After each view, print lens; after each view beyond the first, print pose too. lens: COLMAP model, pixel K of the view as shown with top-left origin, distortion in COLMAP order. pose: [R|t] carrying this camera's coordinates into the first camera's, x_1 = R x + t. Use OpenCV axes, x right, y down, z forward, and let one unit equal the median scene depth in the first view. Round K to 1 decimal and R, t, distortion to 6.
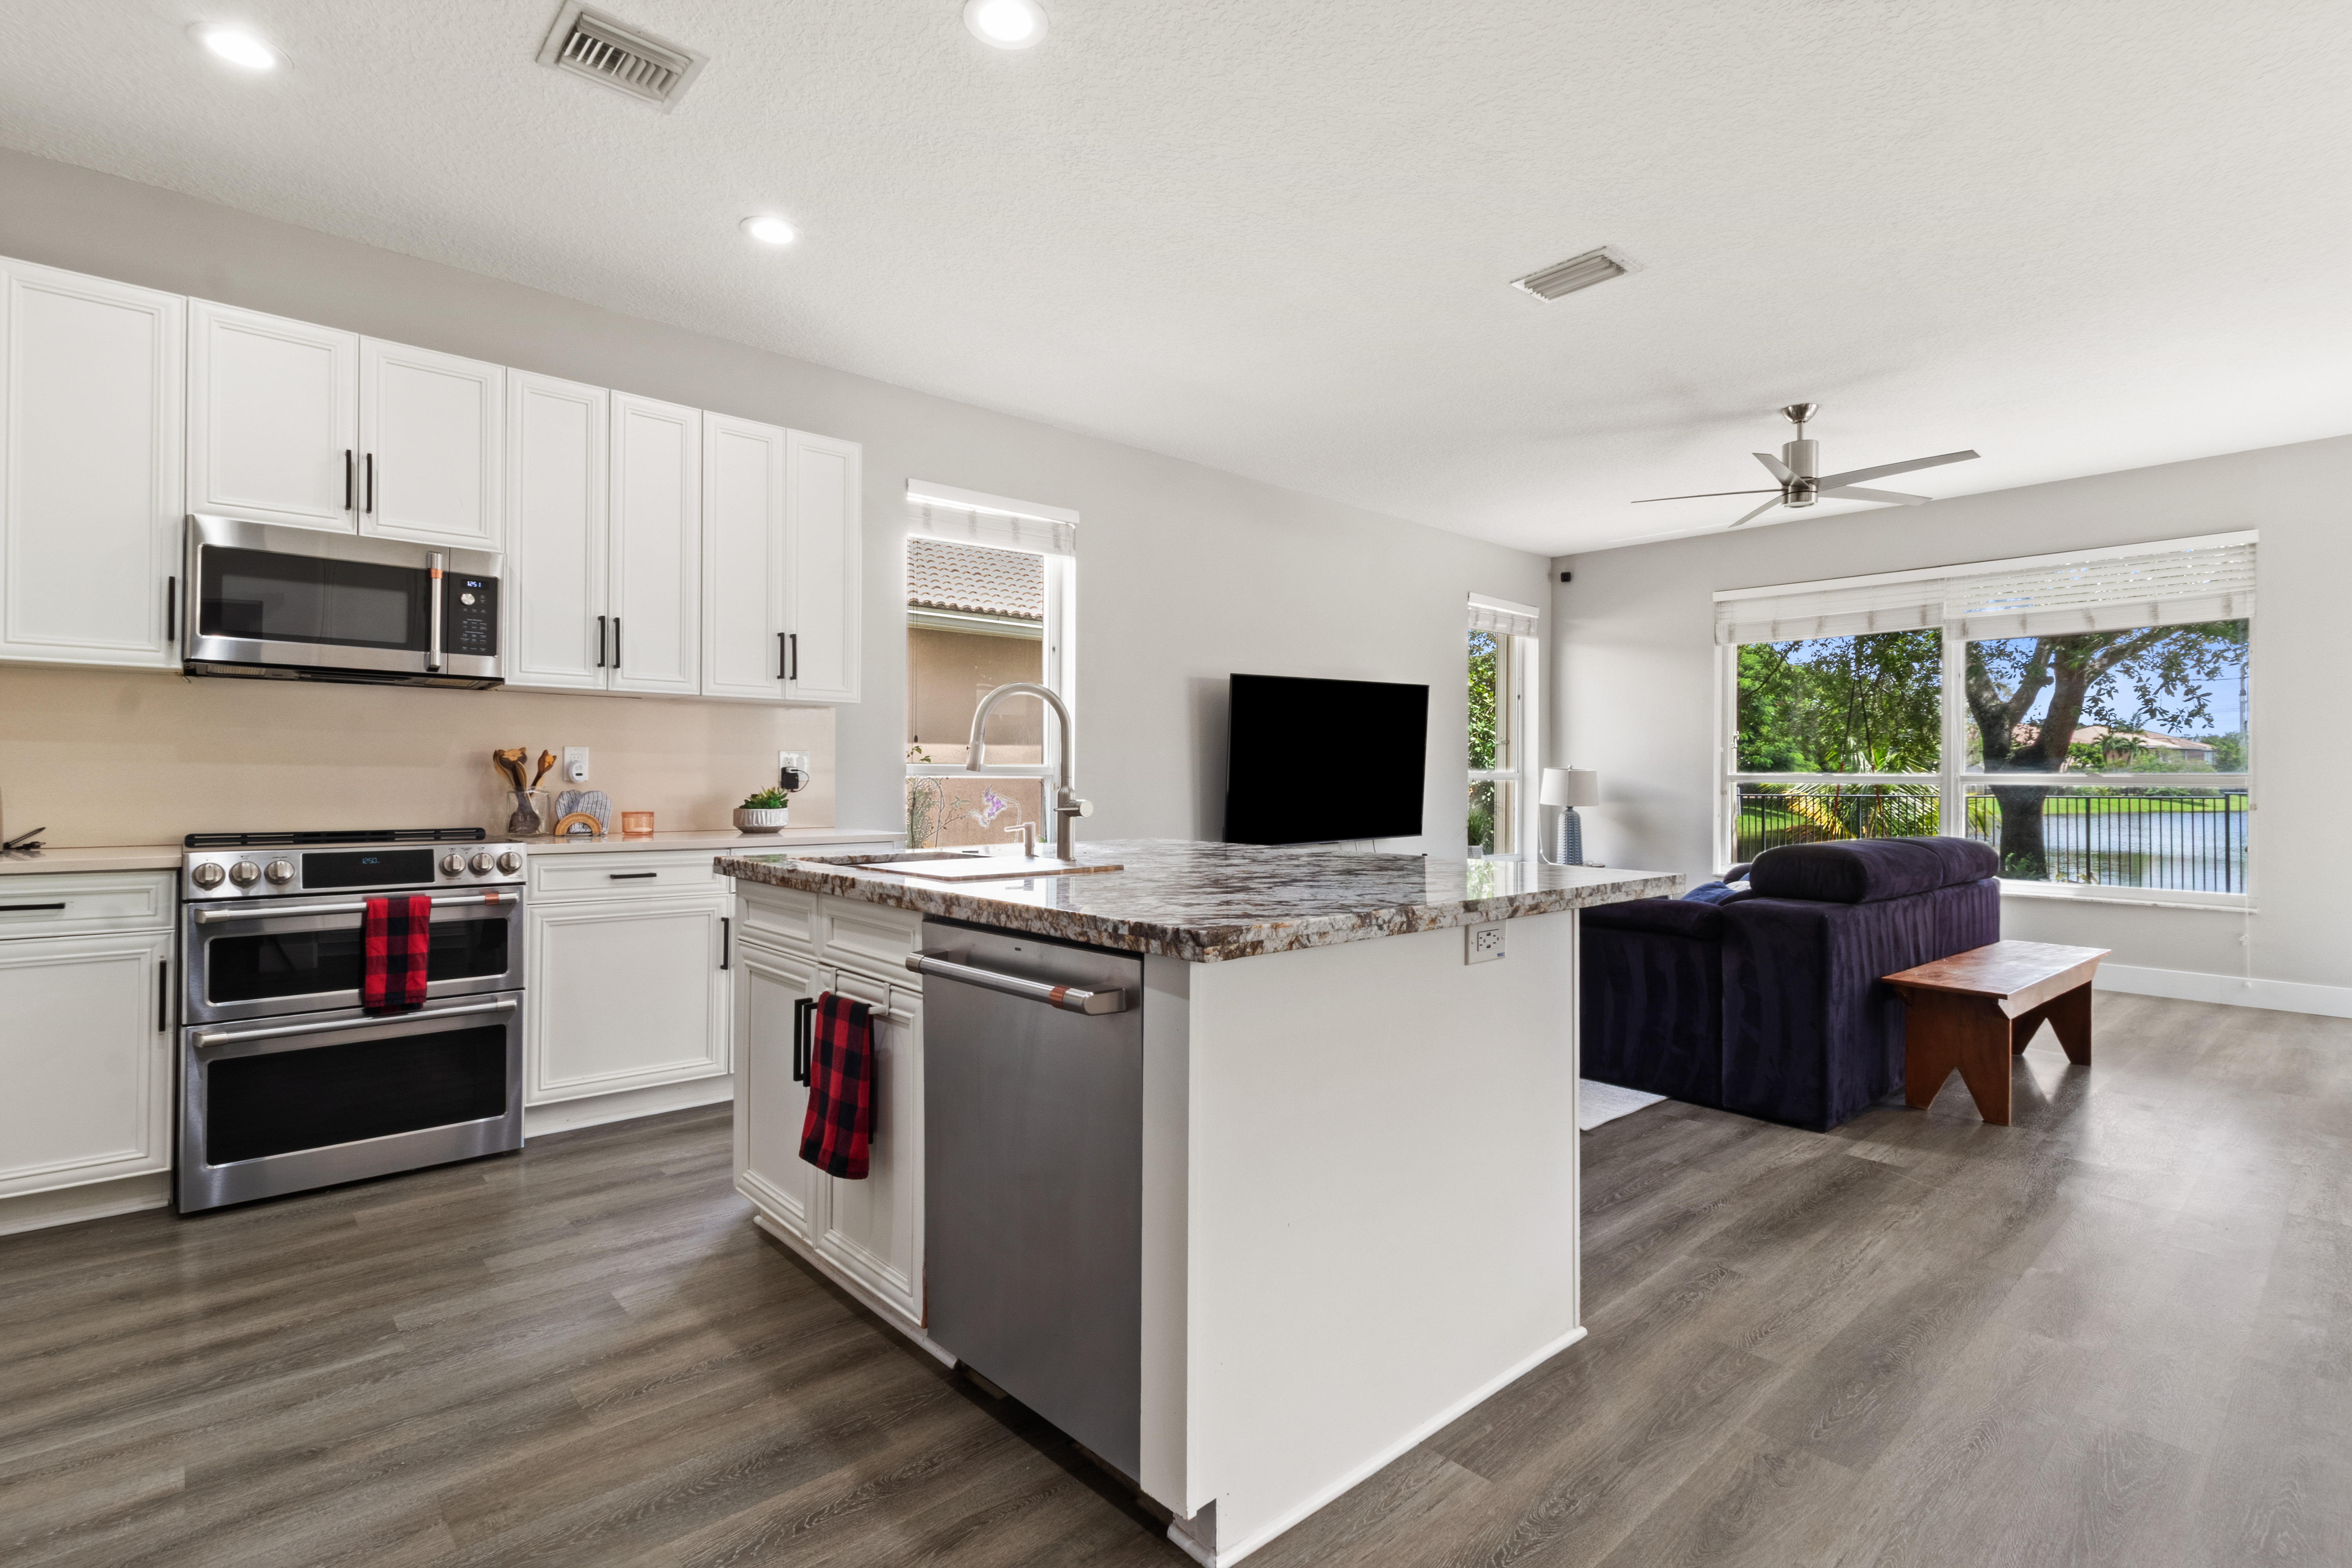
lens RADIAL K [[1096.9, 0, 1174.8], [0, 1096.9, 762.7], [0, 0, 1]] dist [0.003669, -0.001032]
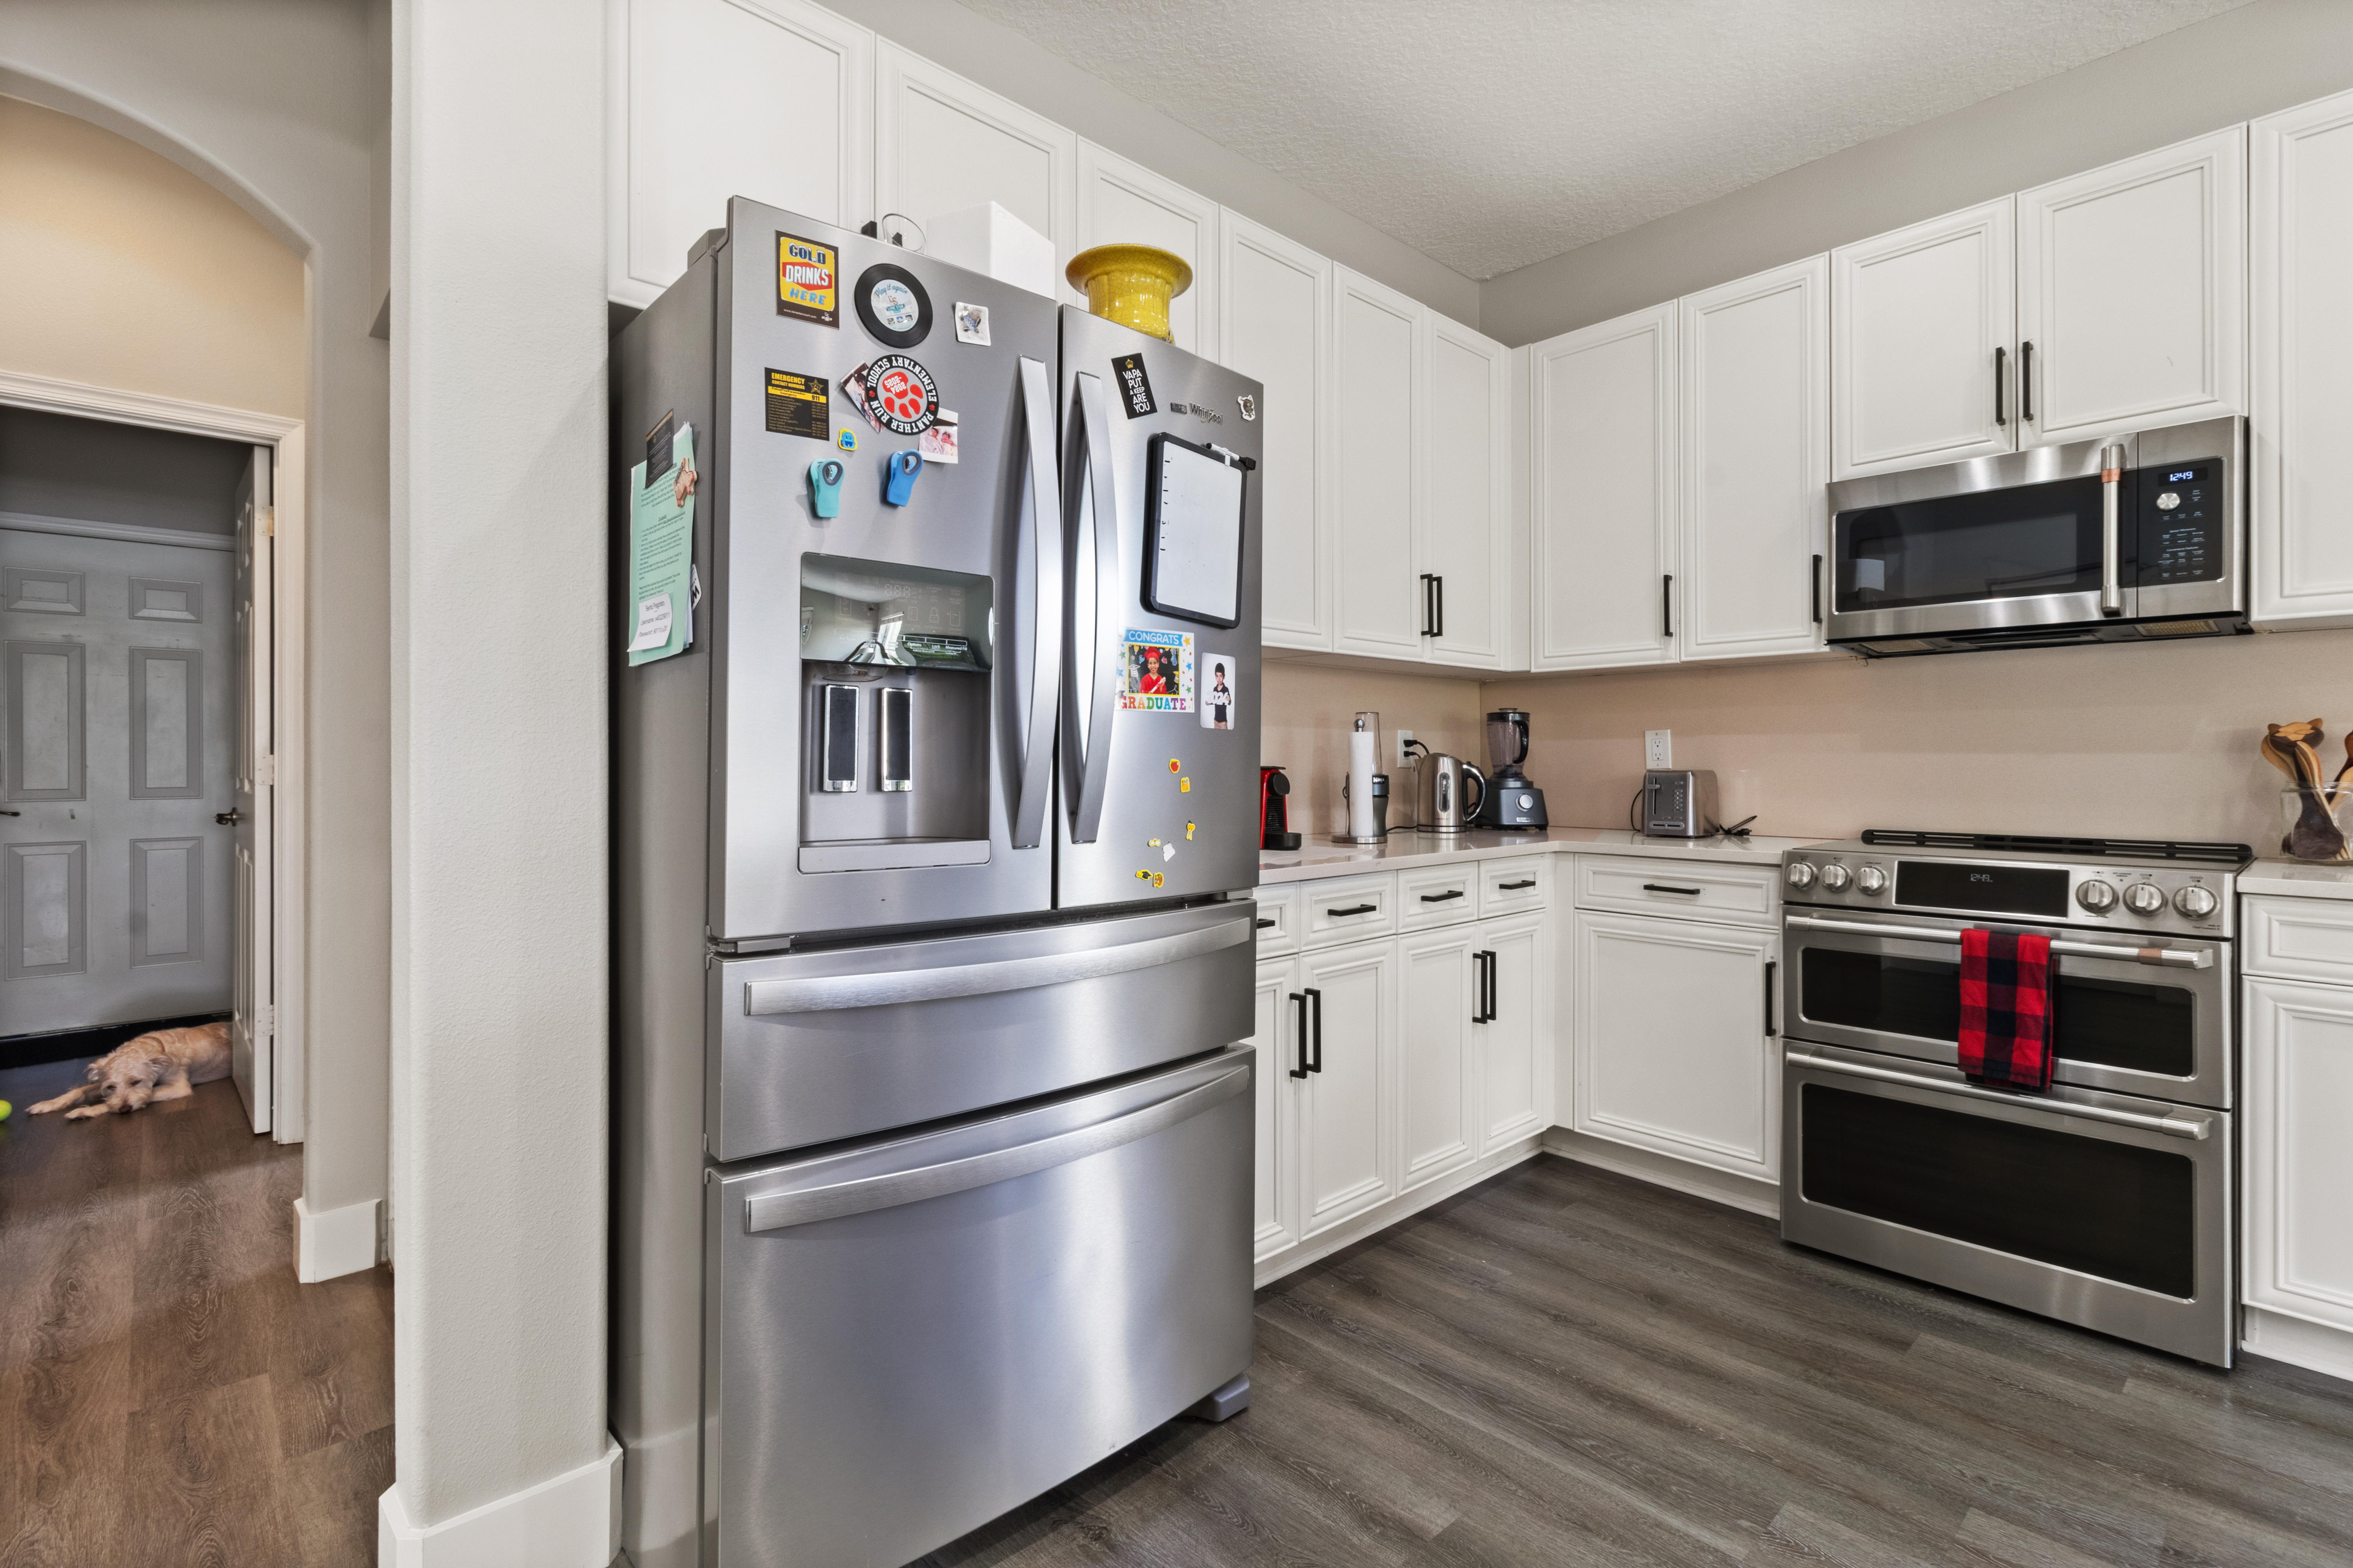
lens RADIAL K [[1097.2, 0, 1173.3], [0, 1097.2, 756.4], [0, 0, 1]] dist [0.003669, -0.001032]
pose [[0.019540, -0.011188, -0.999746, 0.013776], [0.014082, 0.999841, -0.010914, 0.005740], [0.999710, -0.013865, 0.019695, 0.418043]]
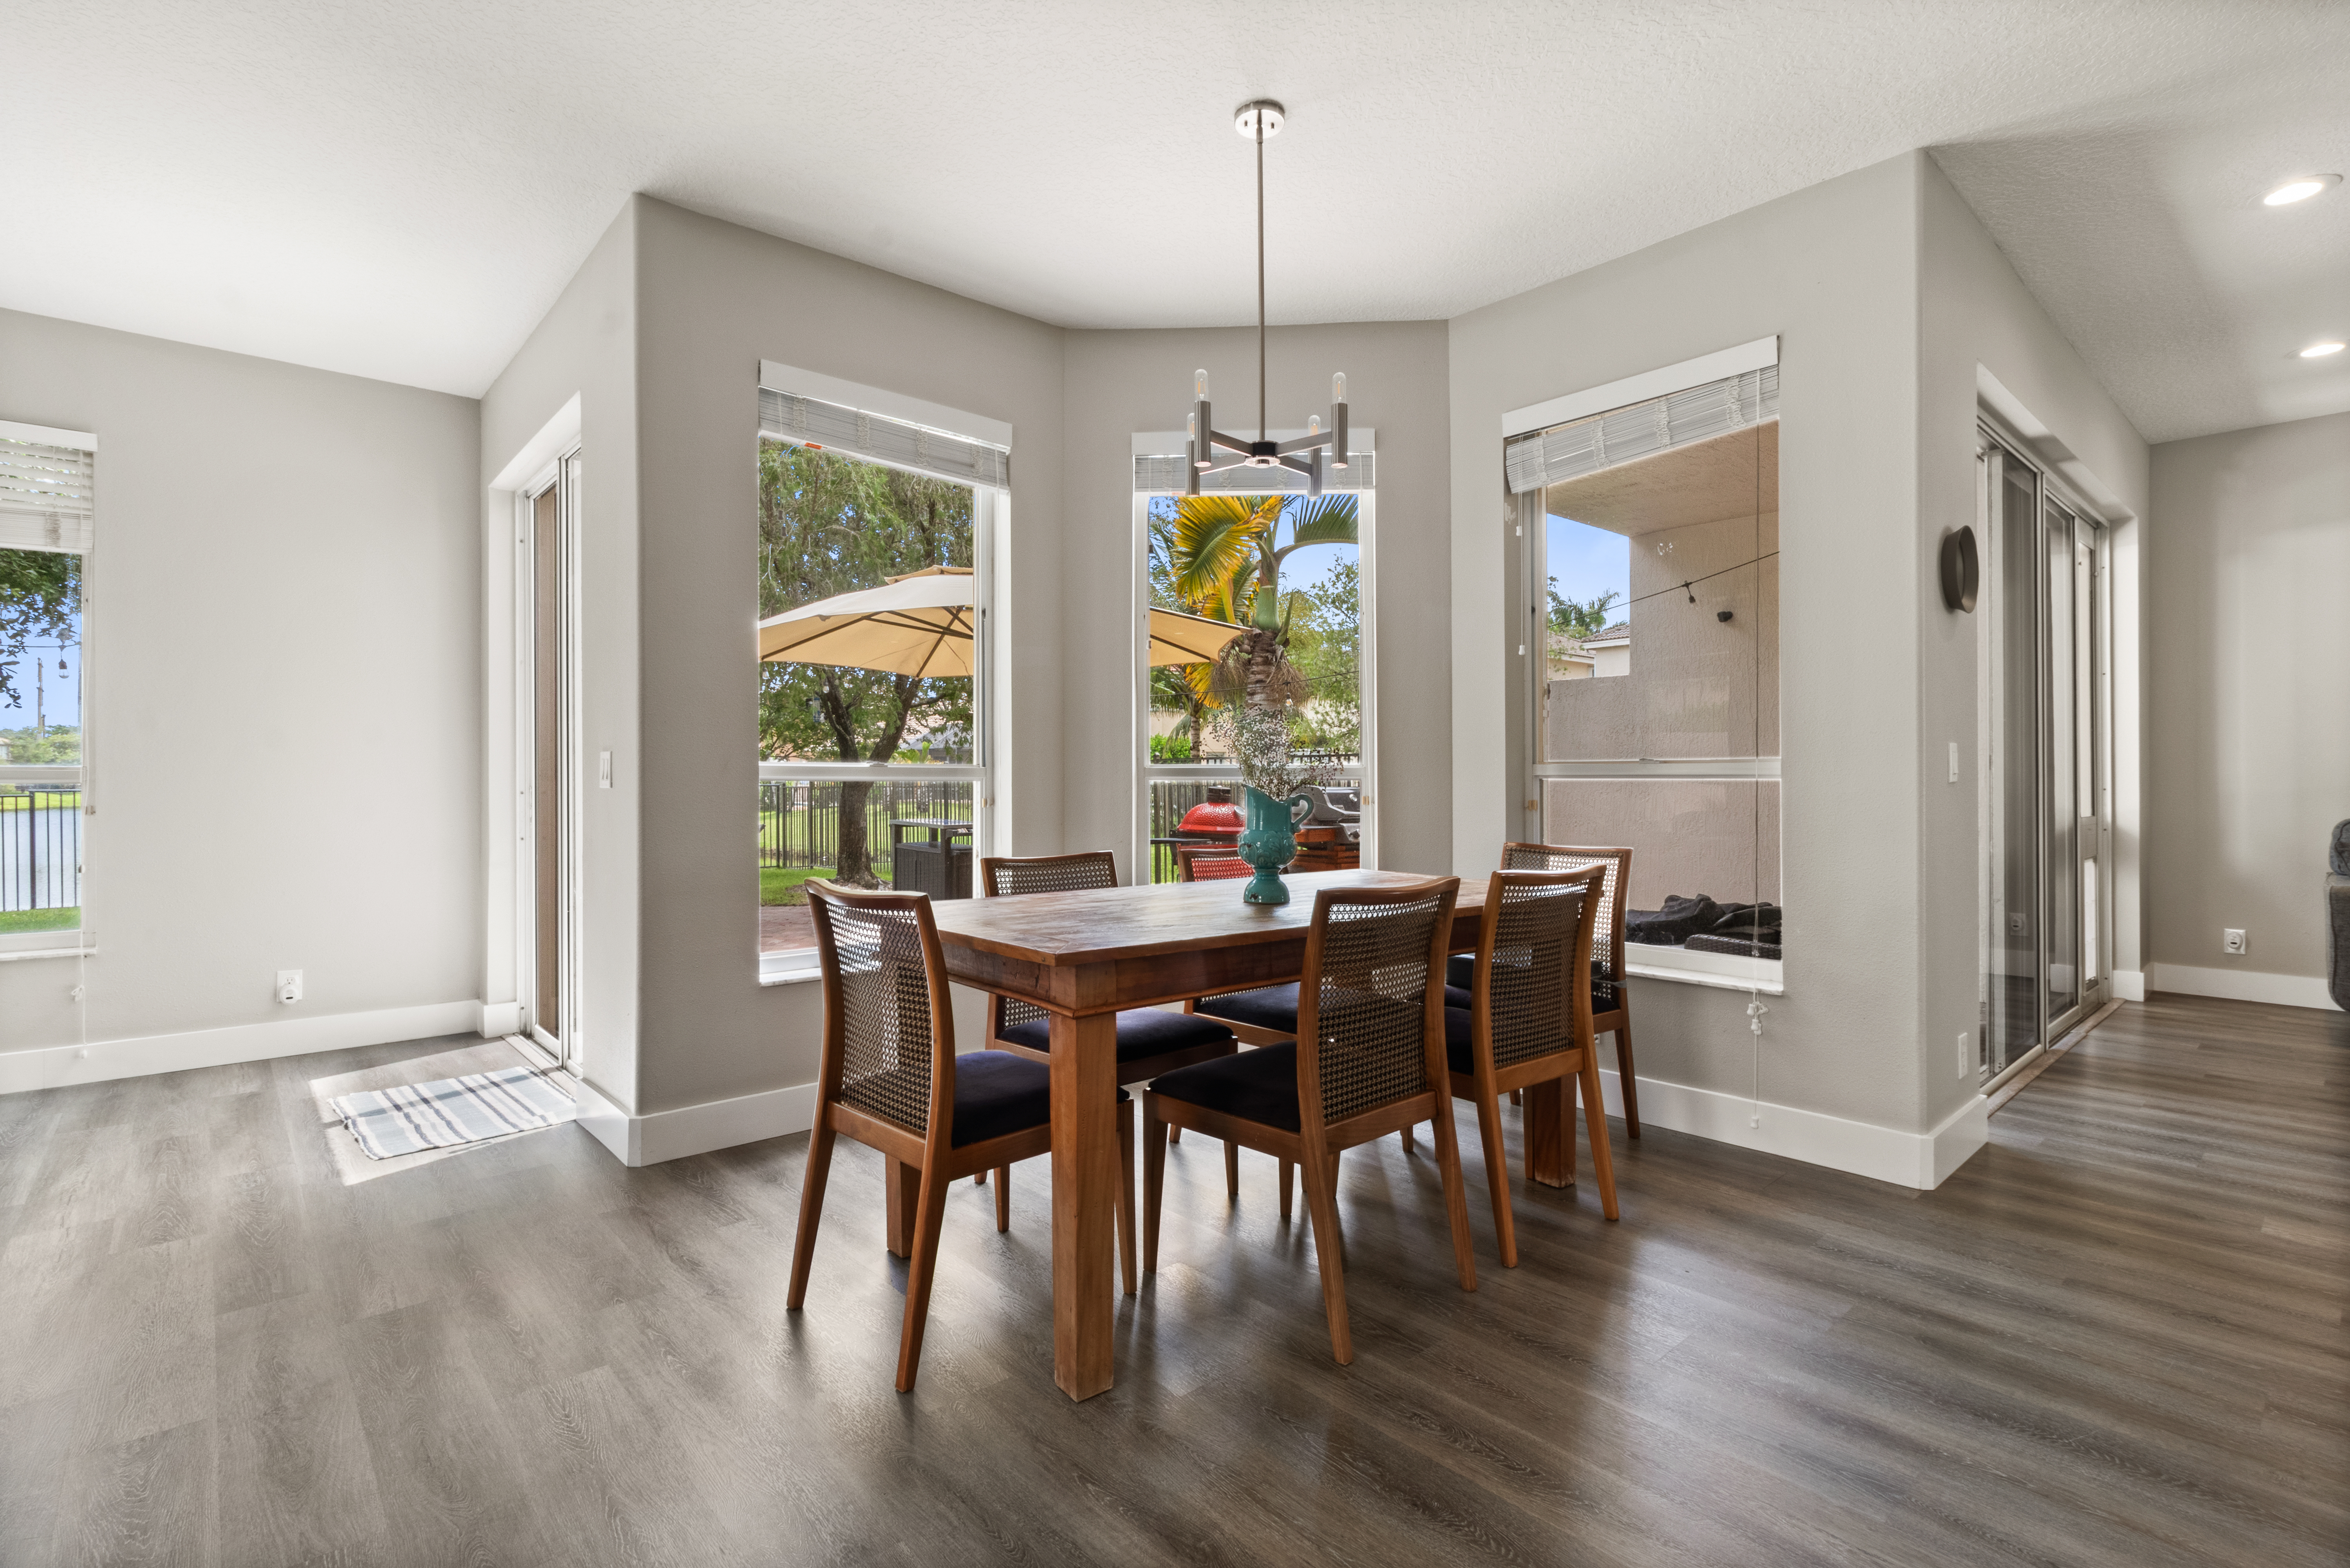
lens RADIAL K [[1095.8, 0, 1174.1], [0, 1095.8, 782.7], [0, 0, 1]] dist [0.003669, -0.001032]
pose [[-0.001661, -0.012185, 0.999924, 0.430651], [-0.011390, 0.999861, 0.012165, 0.007090], [-0.999934, -0.011369, -0.001800, 0.486094]]
